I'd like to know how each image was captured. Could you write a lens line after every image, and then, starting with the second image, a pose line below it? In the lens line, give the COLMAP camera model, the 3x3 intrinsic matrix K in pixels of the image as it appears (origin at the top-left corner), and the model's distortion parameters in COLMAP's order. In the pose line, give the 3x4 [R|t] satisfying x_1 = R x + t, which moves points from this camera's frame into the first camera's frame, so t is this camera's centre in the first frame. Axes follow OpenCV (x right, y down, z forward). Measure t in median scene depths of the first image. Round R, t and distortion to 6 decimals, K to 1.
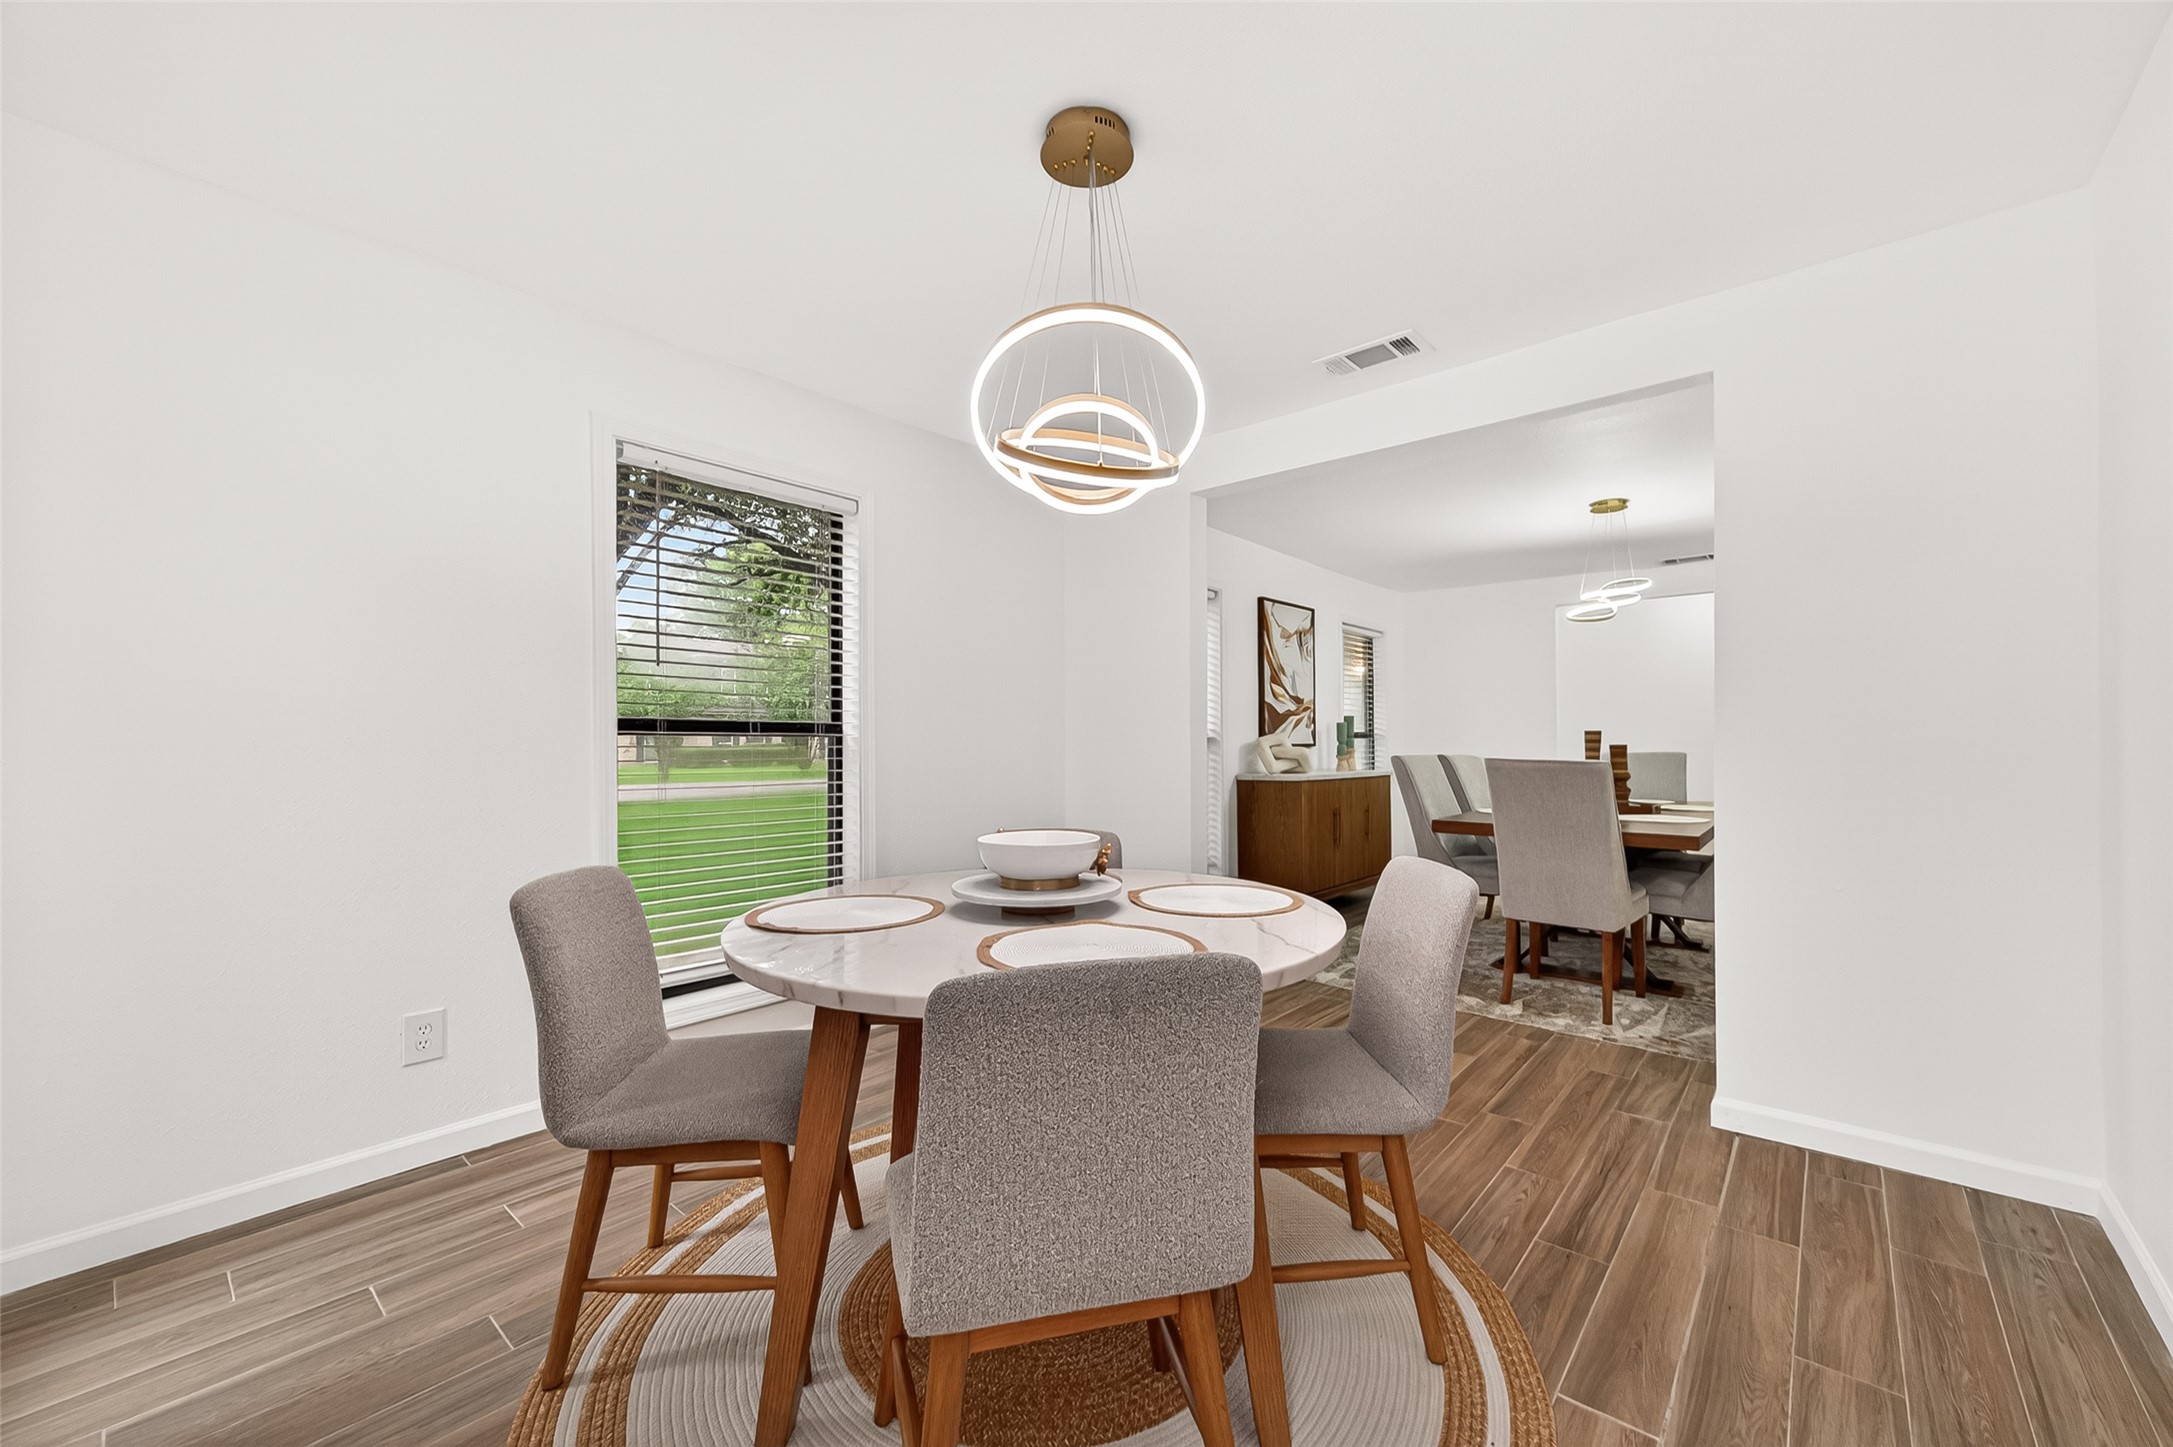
lens RADIAL K [[884.8, 0, 1082.2], [0, 884.8, 745.4], [0, 0, 1]] dist [-0.000718, 0.000041]
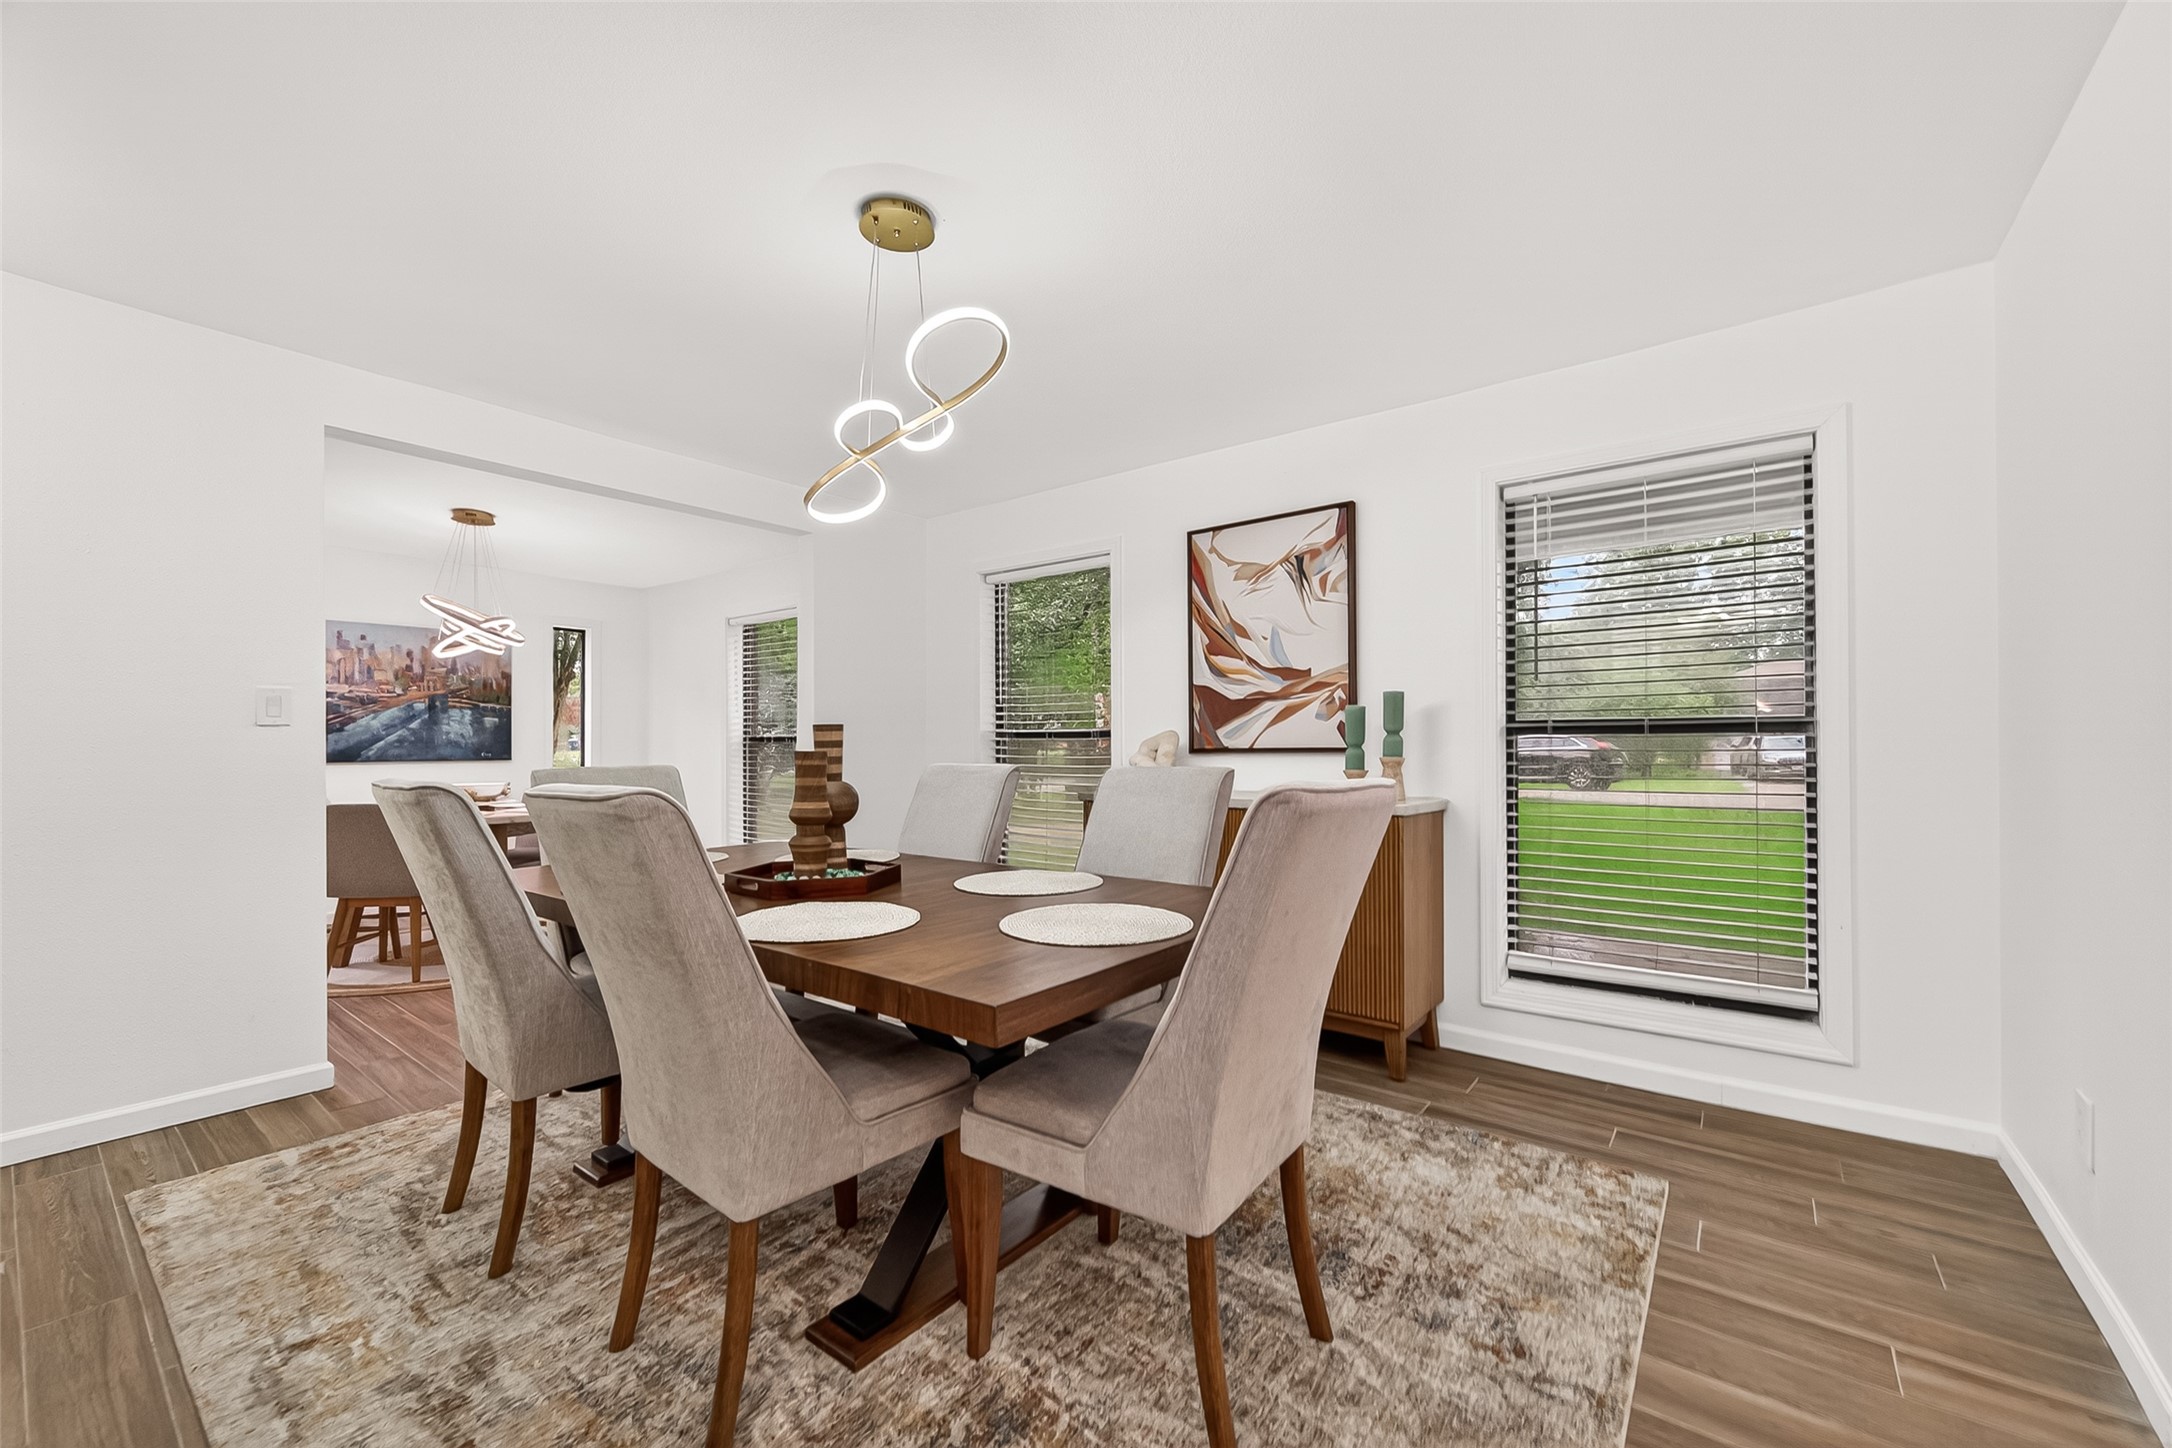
lens RADIAL K [[884.4, 0, 1081.7], [0, 884.4, 745.9], [0, 0, 1]] dist [-0.000718, 0.000041]
pose [[0.047086, 0.000477, -0.998891, 0.850971], [-0.002719, 0.999996, 0.000349, -0.002724], [0.998887, 0.002699, 0.047088, 0.856883]]
